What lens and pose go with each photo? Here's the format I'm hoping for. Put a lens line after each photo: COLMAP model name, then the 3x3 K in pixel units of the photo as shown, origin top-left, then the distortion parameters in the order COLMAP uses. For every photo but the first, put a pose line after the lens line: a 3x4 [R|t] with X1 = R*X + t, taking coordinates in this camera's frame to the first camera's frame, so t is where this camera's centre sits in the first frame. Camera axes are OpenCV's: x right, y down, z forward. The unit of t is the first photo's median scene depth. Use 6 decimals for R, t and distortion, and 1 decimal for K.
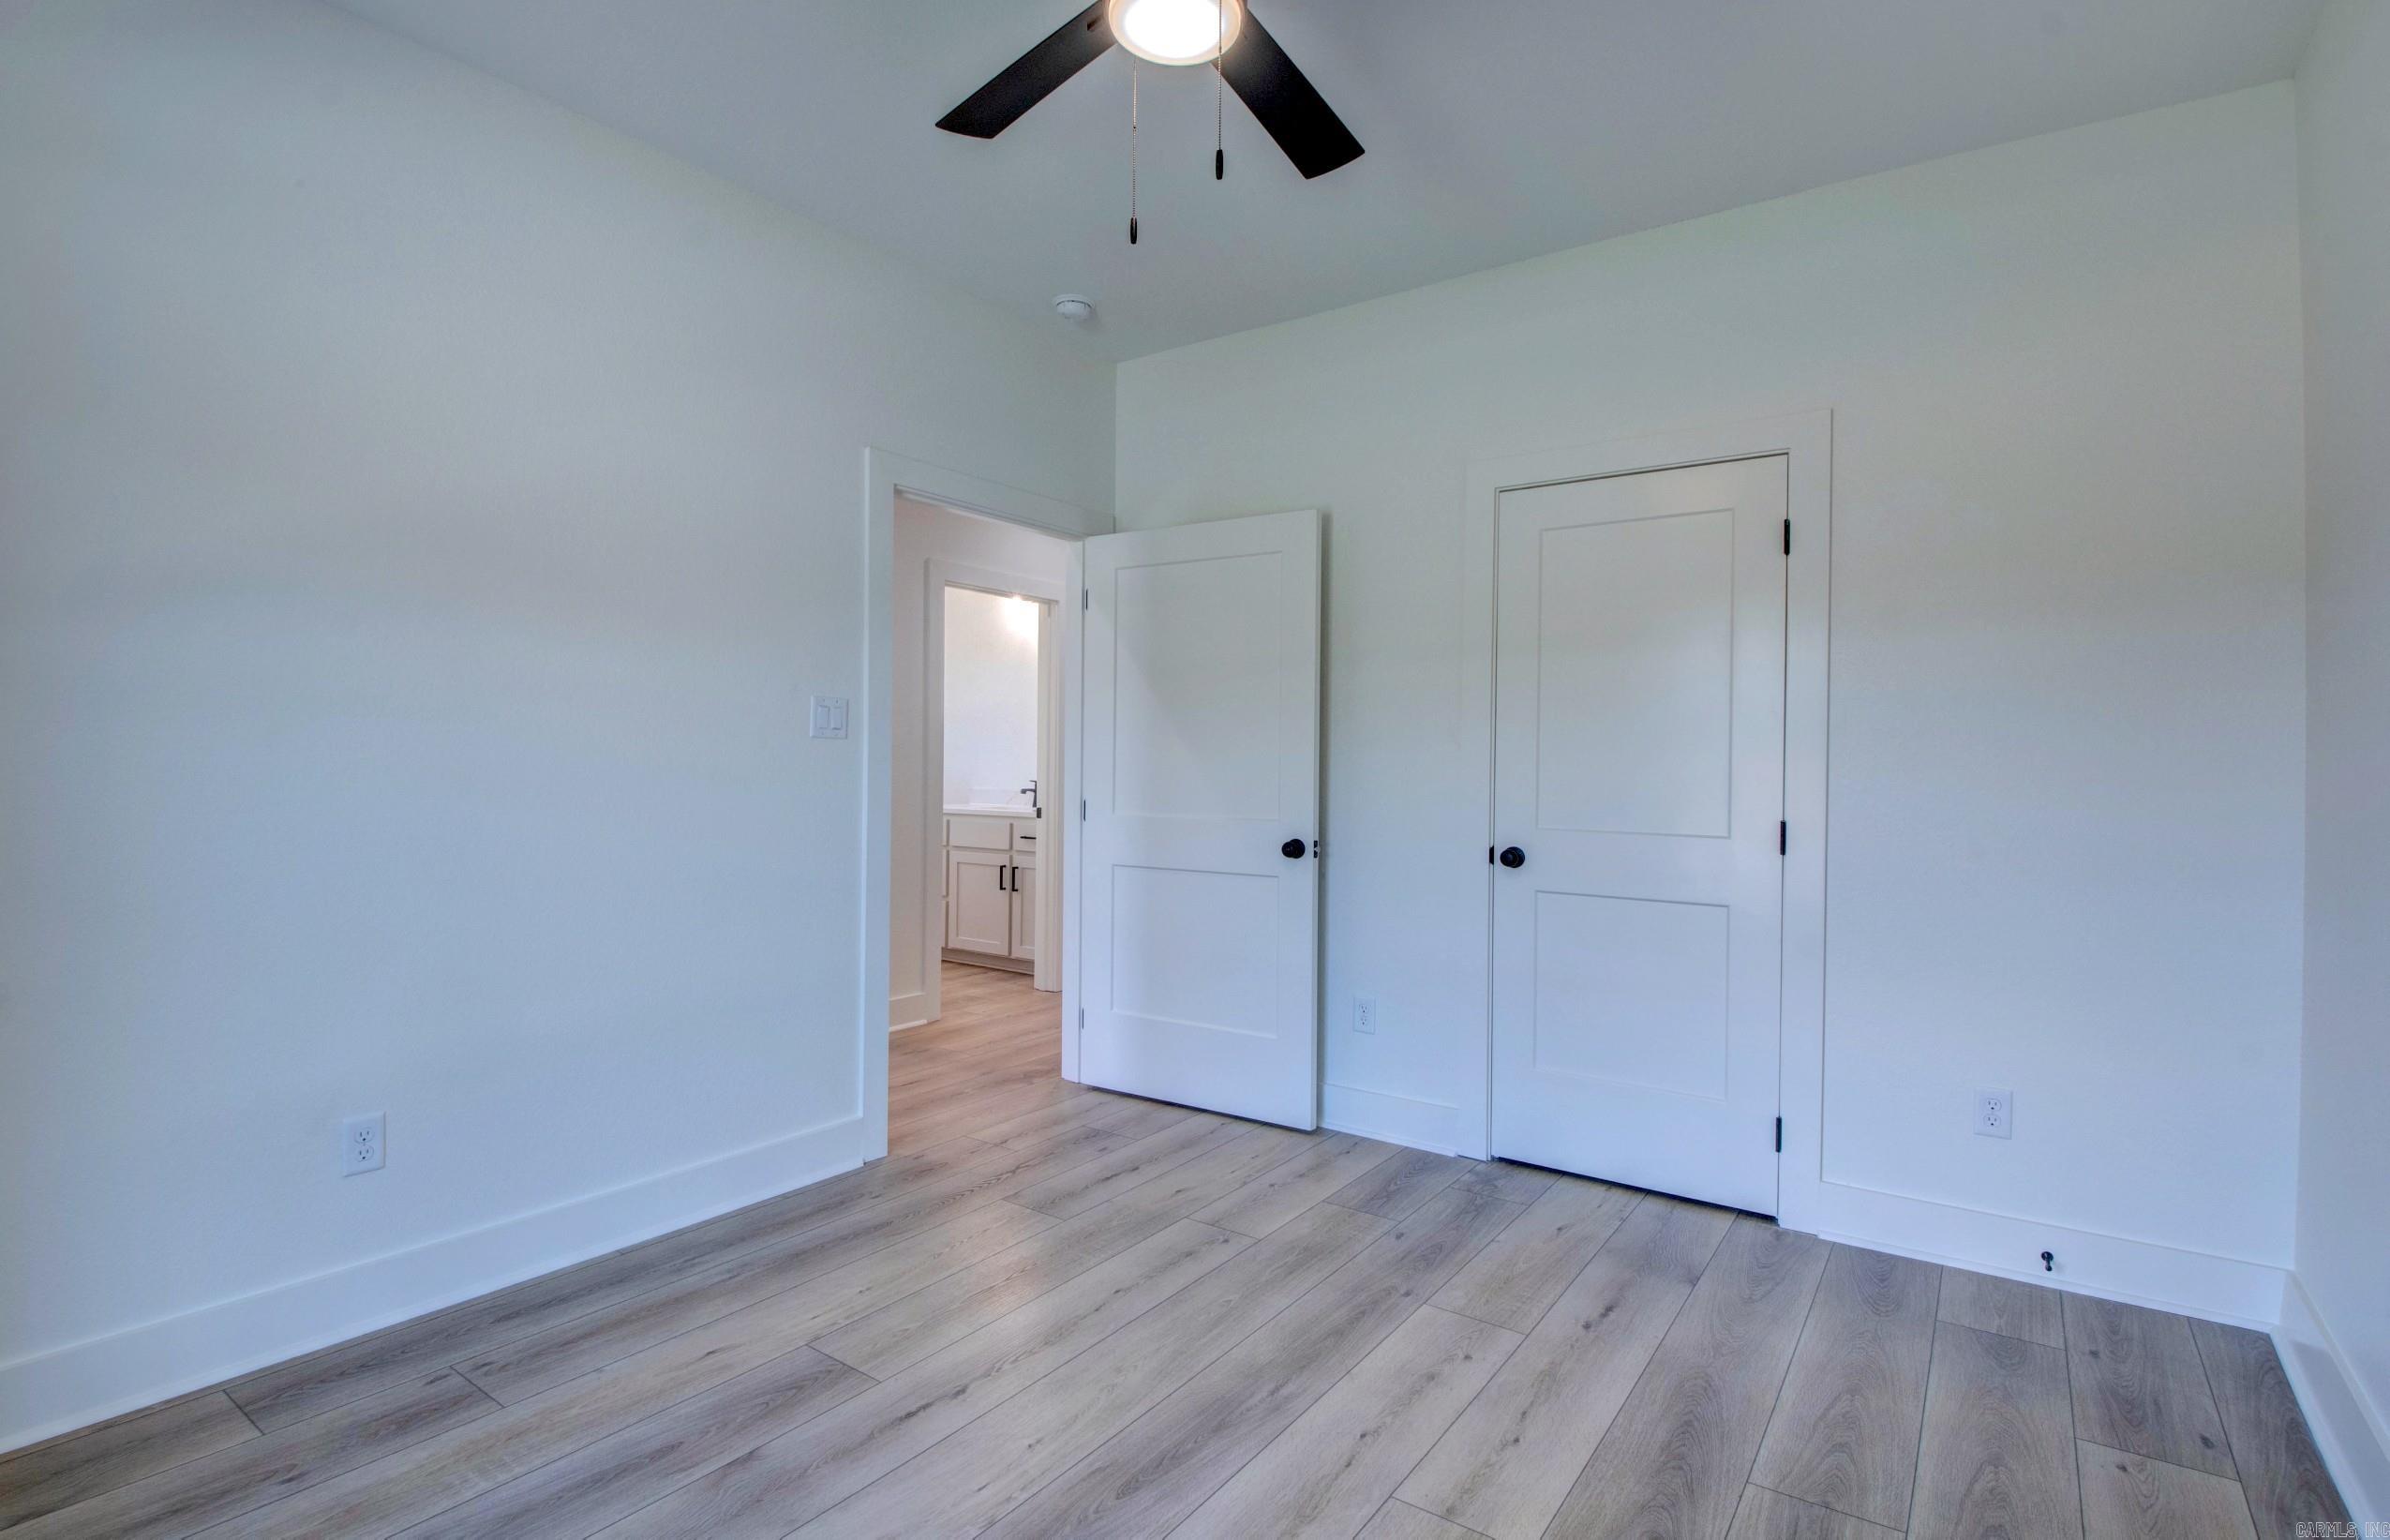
lens RADIAL K [[1149.6, 0, 1183.7], [0, 1149.6, 762.2], [0, 0, 1]] dist [0.016488, -0.025425]
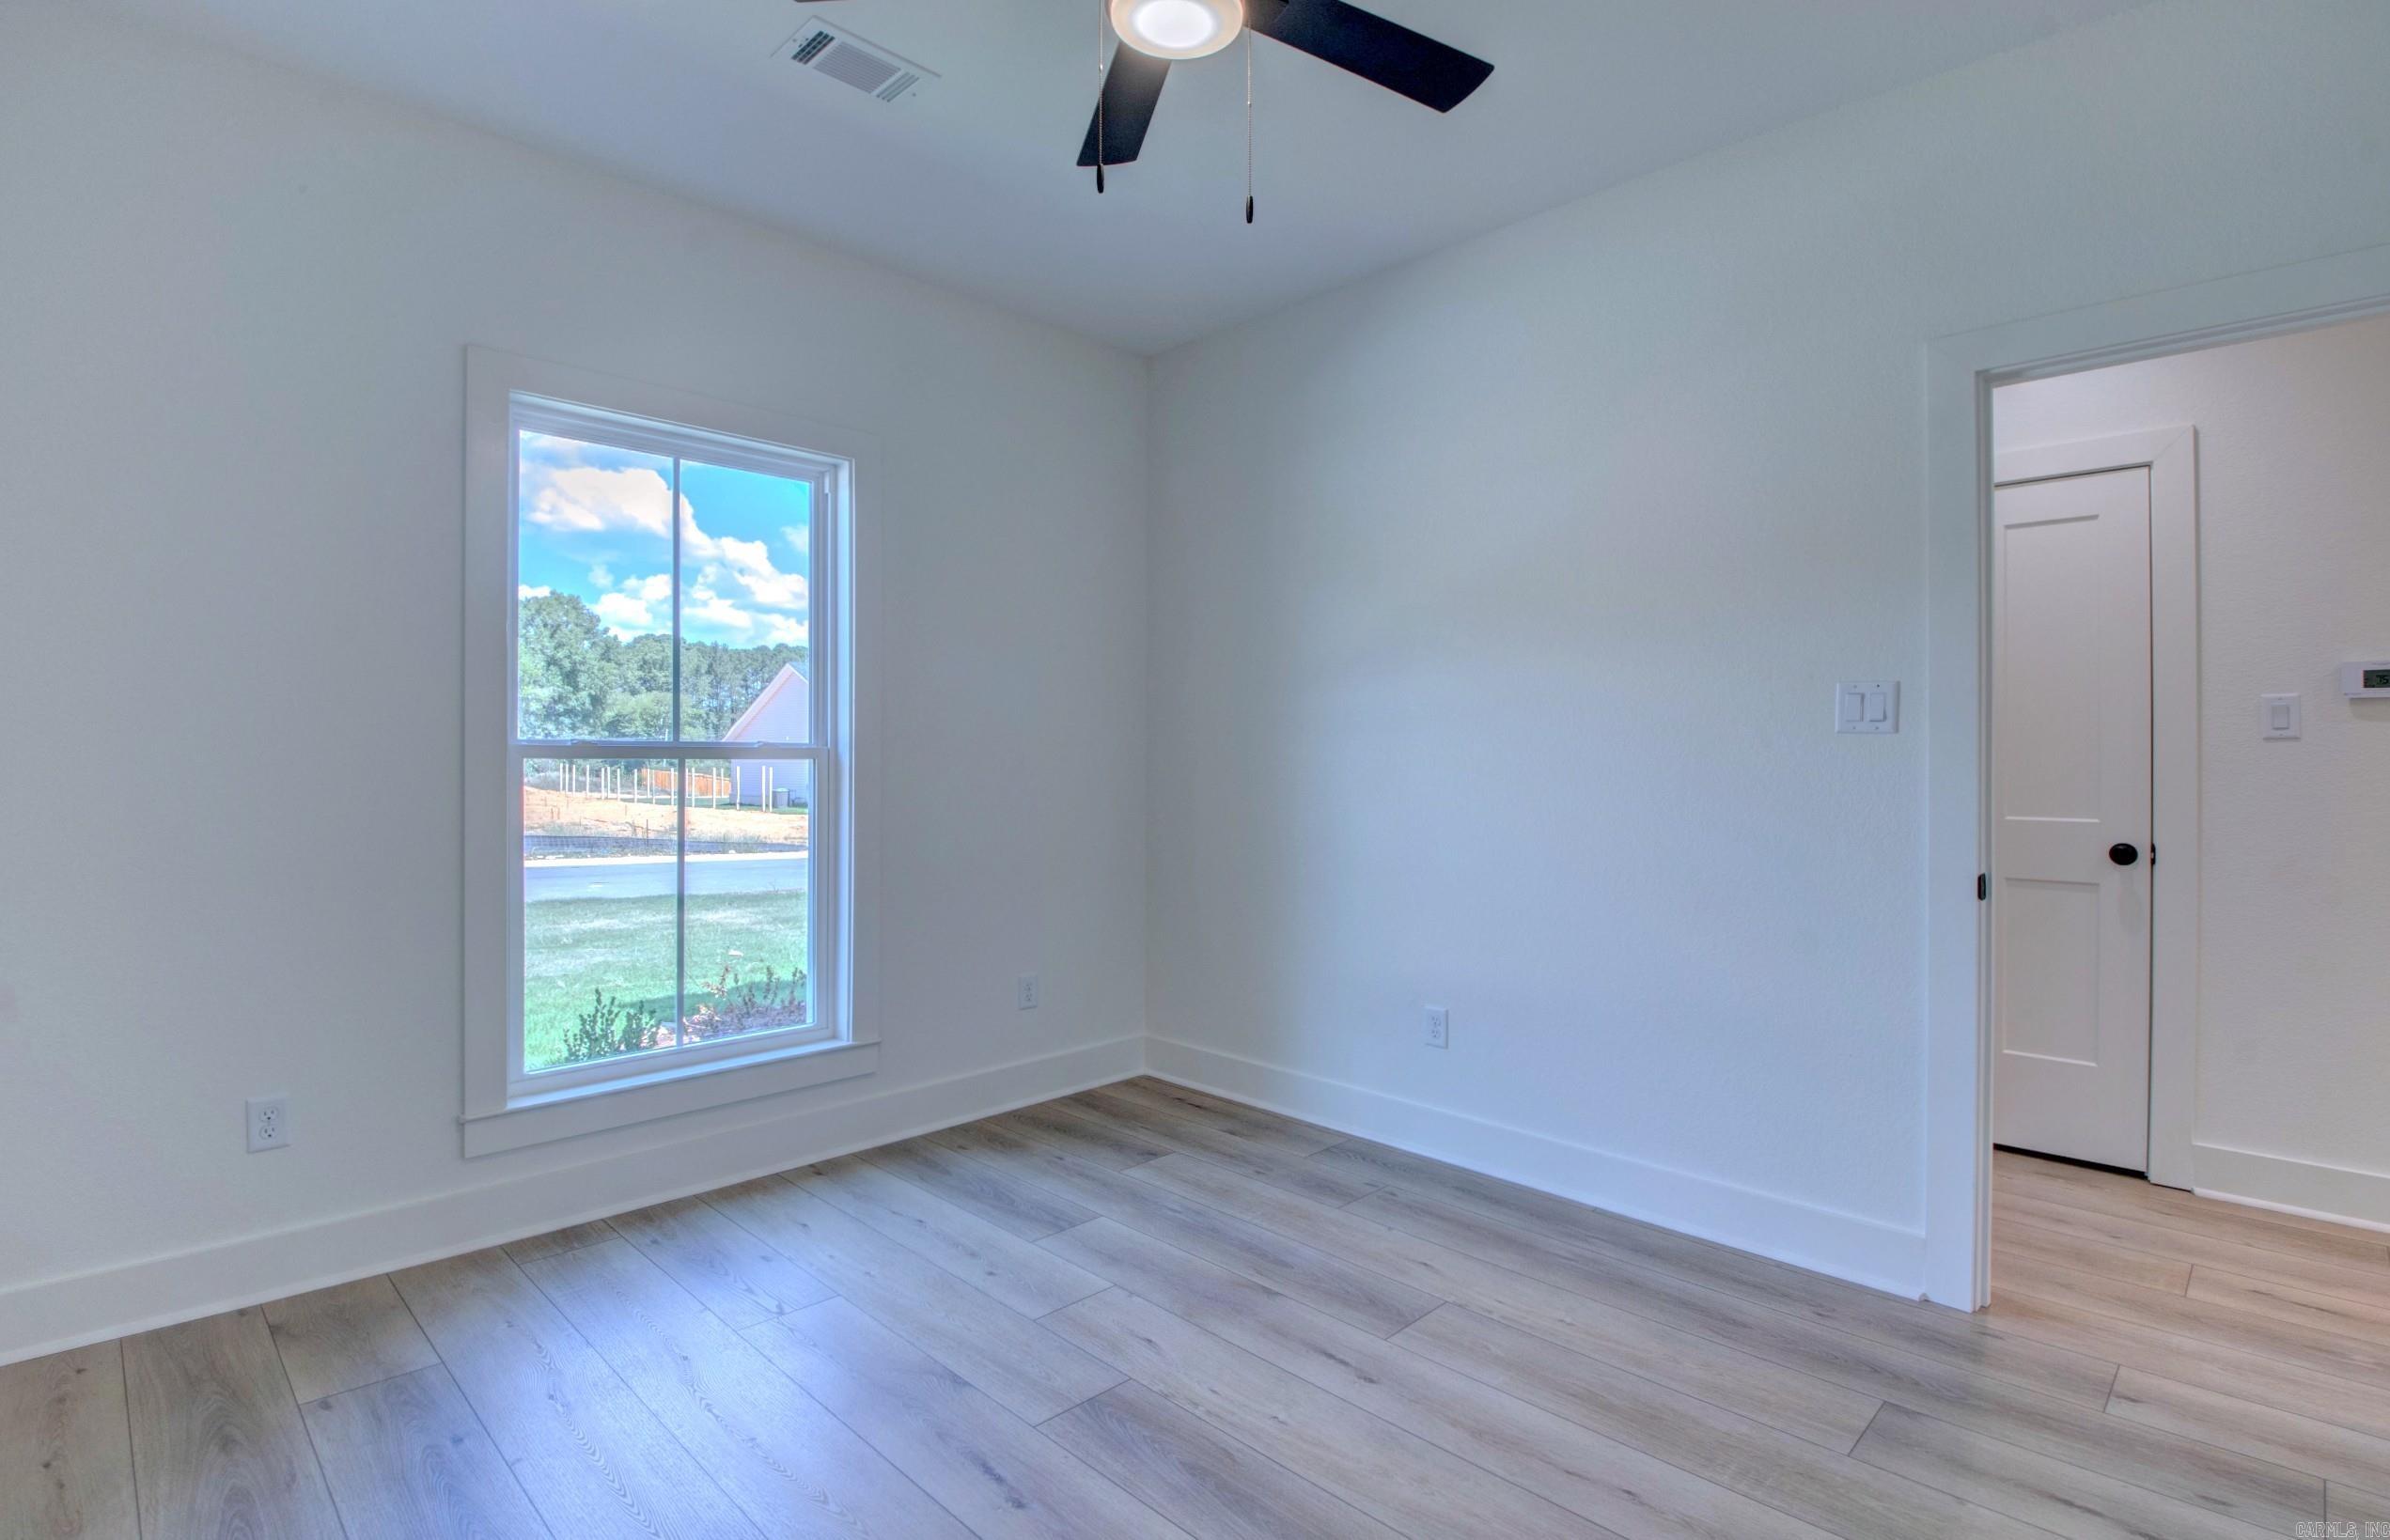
lens RADIAL K [[1149.4, 0, 1183.7], [0, 1149.4, 762.2], [0, 0, 1]] dist [0.016488, -0.025425]
pose [[-0.165406, -0.008636, -0.986188, 0.728443], [-0.008027, 0.999940, -0.007411, 0.012942], [0.986193, 0.006690, -0.165466, 0.878266]]
